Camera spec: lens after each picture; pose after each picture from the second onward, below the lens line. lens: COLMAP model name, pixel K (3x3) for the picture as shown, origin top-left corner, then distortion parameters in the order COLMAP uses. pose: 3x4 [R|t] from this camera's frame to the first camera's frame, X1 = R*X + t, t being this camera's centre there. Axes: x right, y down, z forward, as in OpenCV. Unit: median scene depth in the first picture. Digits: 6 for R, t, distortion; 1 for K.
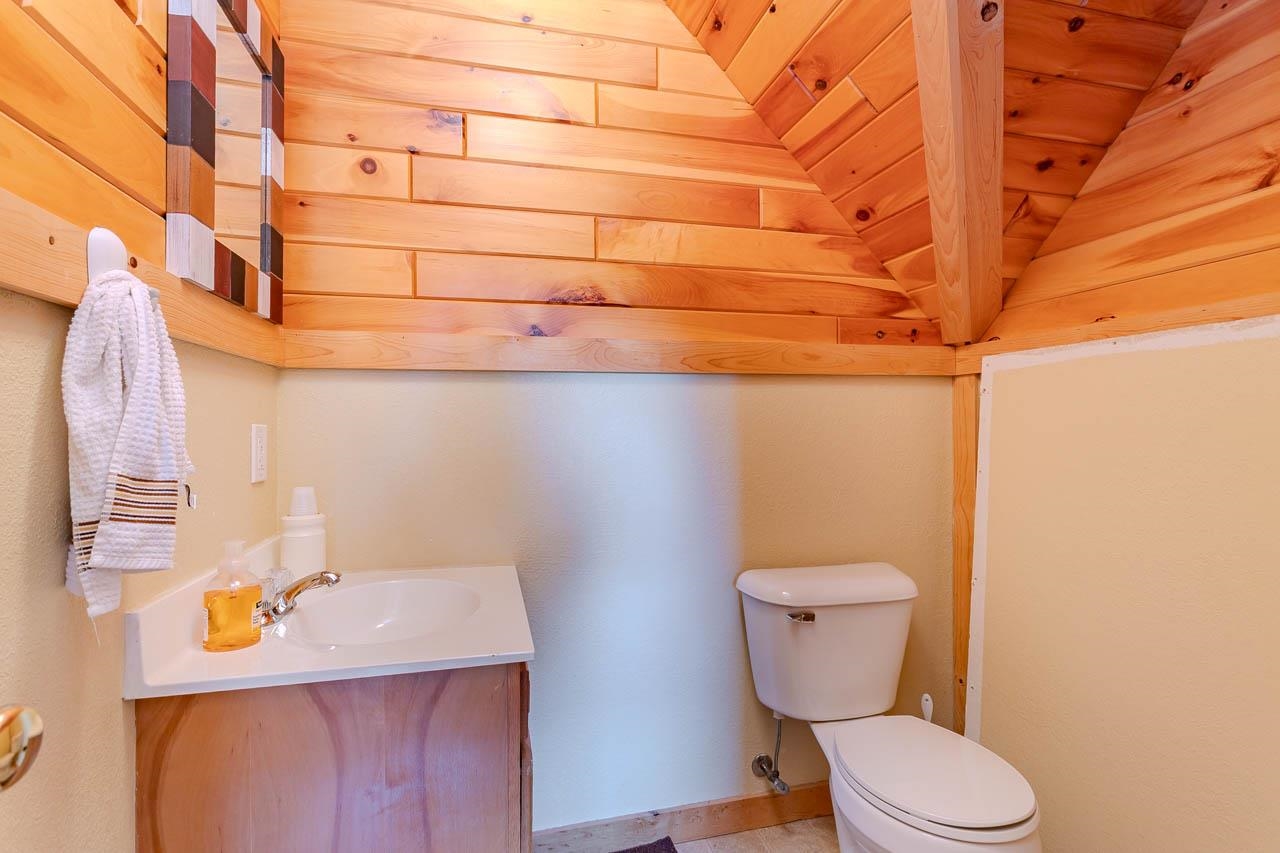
lens RADIAL K [[609.1, 0, 641.7], [0, 609.1, 419.1], [0, 0, 1]] dist [-0.000942, 0.001331]
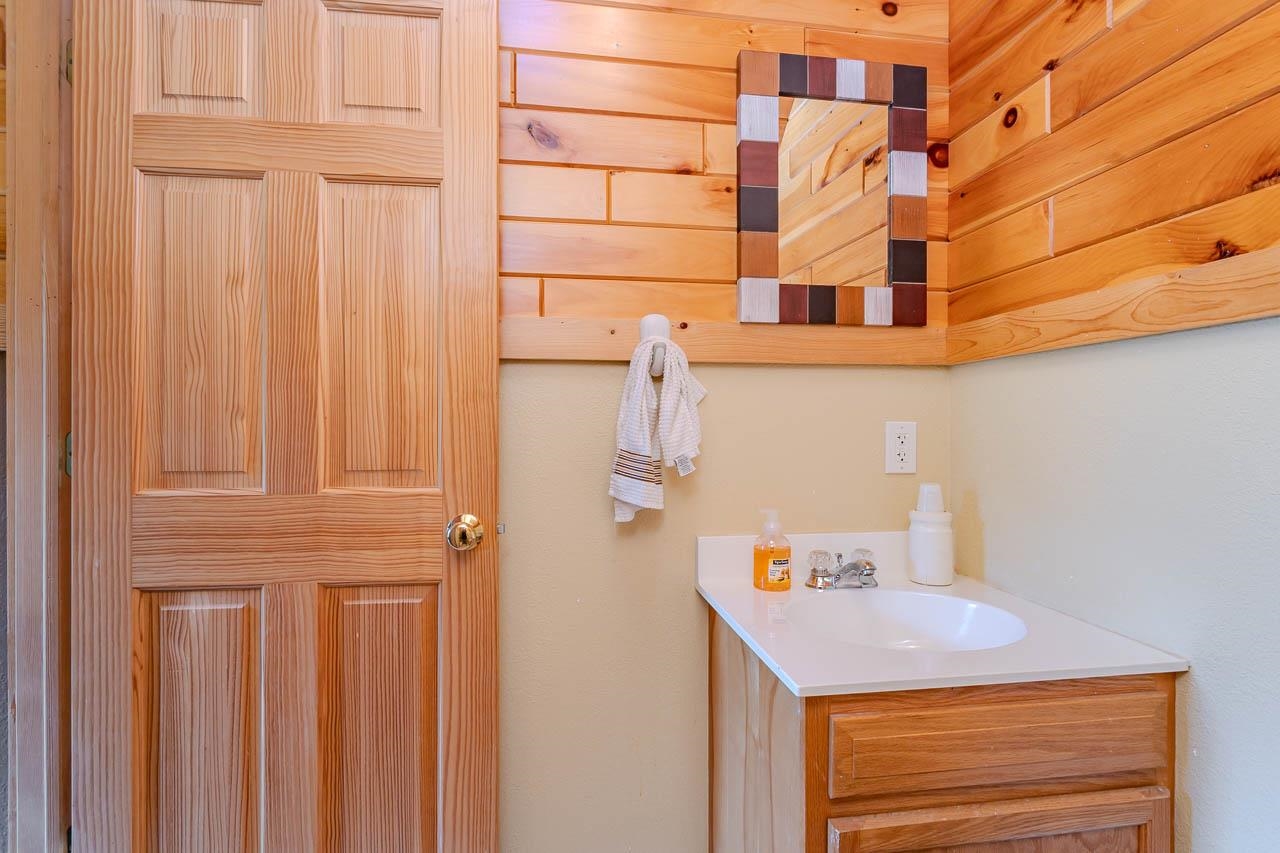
lens RADIAL K [[604.5, 0, 635.5], [0, 604.5, 424.1], [0, 0, 1]] dist [-0.000920, 0.001838]
pose [[-0.101160, 0.006292, -0.994850, 0.466425], [0.015442, 0.999869, 0.004754, 0.001692], [0.994750, -0.014881, -0.101244, 0.575215]]
